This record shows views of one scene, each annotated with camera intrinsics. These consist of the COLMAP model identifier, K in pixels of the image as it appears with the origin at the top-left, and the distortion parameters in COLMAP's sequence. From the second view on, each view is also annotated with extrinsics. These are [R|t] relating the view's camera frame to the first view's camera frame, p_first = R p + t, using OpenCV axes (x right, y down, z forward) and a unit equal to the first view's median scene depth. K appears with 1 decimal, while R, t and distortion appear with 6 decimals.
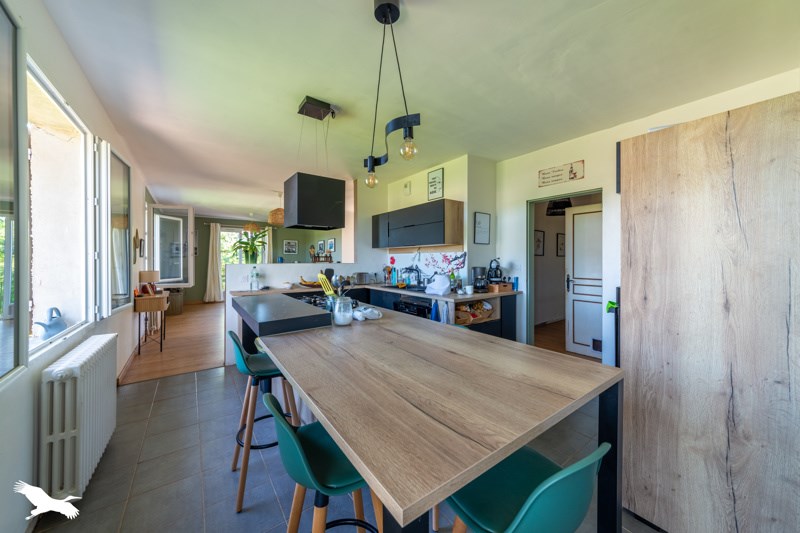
lens RADIAL K [[282.7, 0, 400.1], [0, 282.7, 260.9], [0, 0, 1]] dist [-0.000609, -0.000073]
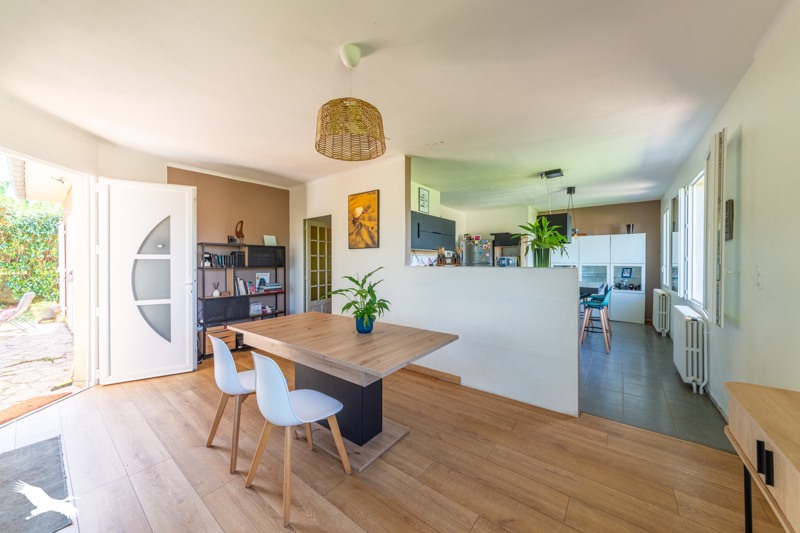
lens RADIAL K [[282.7, 0, 401.7], [0, 282.7, 264.4], [0, 0, 1]] dist [-0.000609, -0.000073]
pose [[-0.263493, -0.010181, 0.964608, -0.474742], [0.005664, 0.999911, 0.012101, -0.003100], [-0.964645, 0.008652, -0.263412, 0.646032]]
